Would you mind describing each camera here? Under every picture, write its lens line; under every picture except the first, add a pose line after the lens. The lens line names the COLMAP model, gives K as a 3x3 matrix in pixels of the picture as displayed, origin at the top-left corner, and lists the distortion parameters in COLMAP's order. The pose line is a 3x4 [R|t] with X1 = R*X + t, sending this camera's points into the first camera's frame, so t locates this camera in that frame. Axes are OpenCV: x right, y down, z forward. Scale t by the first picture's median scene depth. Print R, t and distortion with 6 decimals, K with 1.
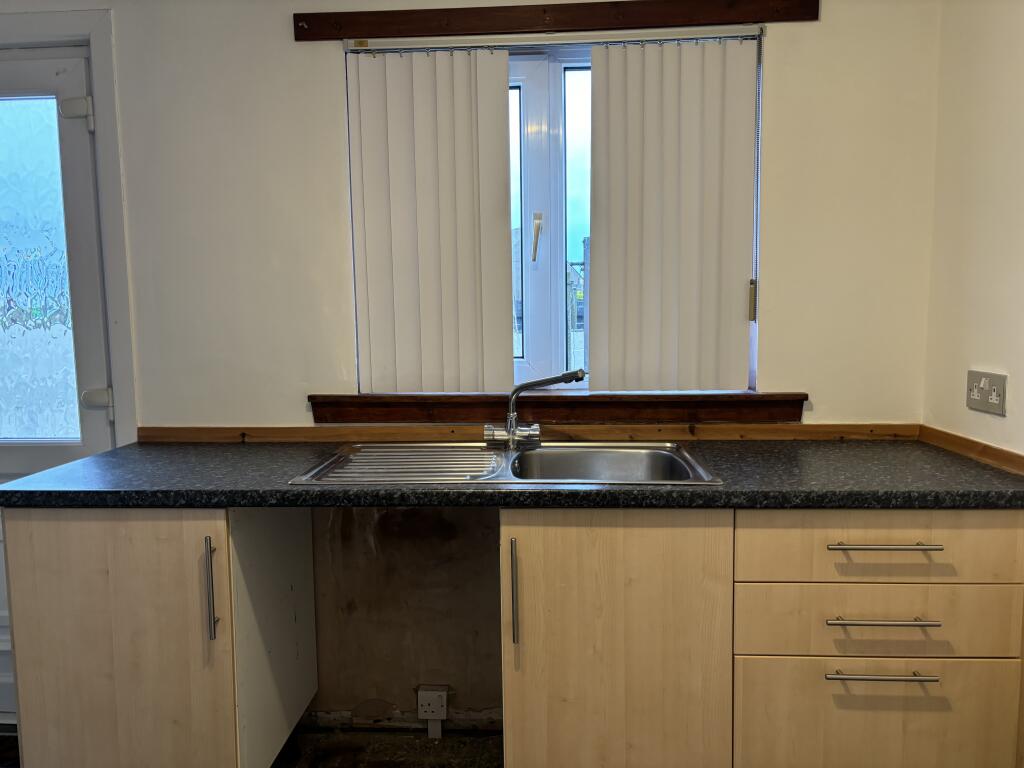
lens RADIAL K [[776.6, 0, 512.0], [0, 776.6, 384.0], [0, 0, 1]] dist [0.095396, -0.103027]
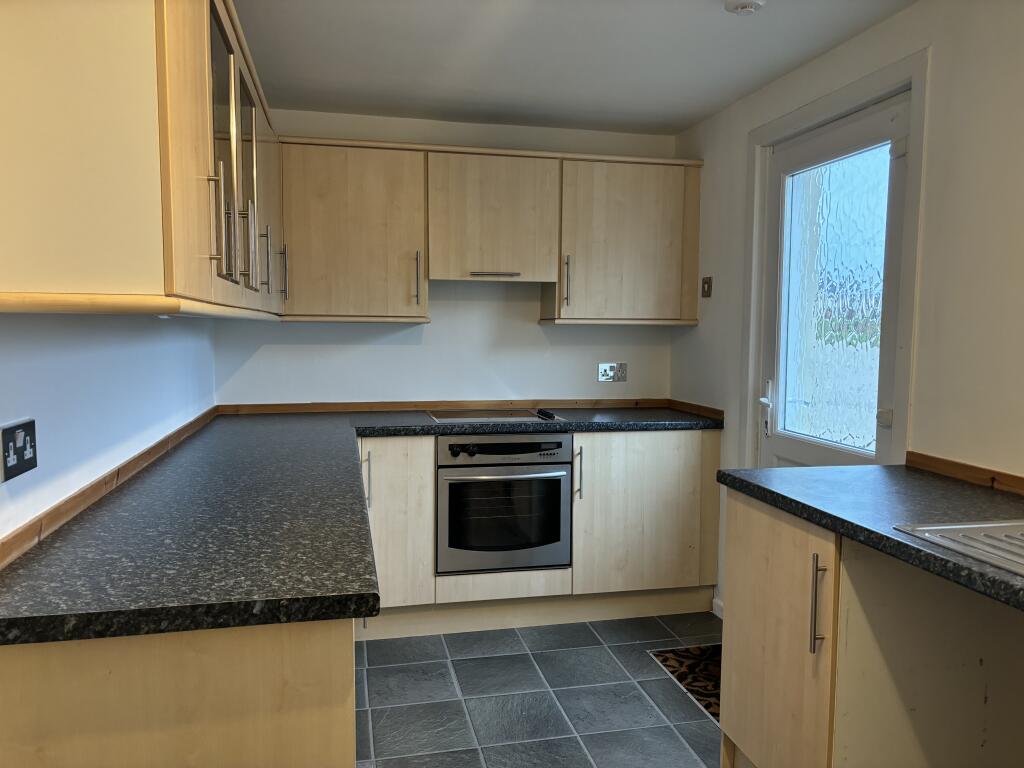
lens RADIAL K [[776.6, 0, 512.0], [0, 776.6, 384.0], [0, 0, 1]] dist [0.095396, -0.103027]
pose [[0.264833, 0.087549, -0.960312, 0.386843], [-0.109475, 0.992161, 0.060262, -0.038761], [0.958060, 0.089171, 0.272342, 0.237247]]
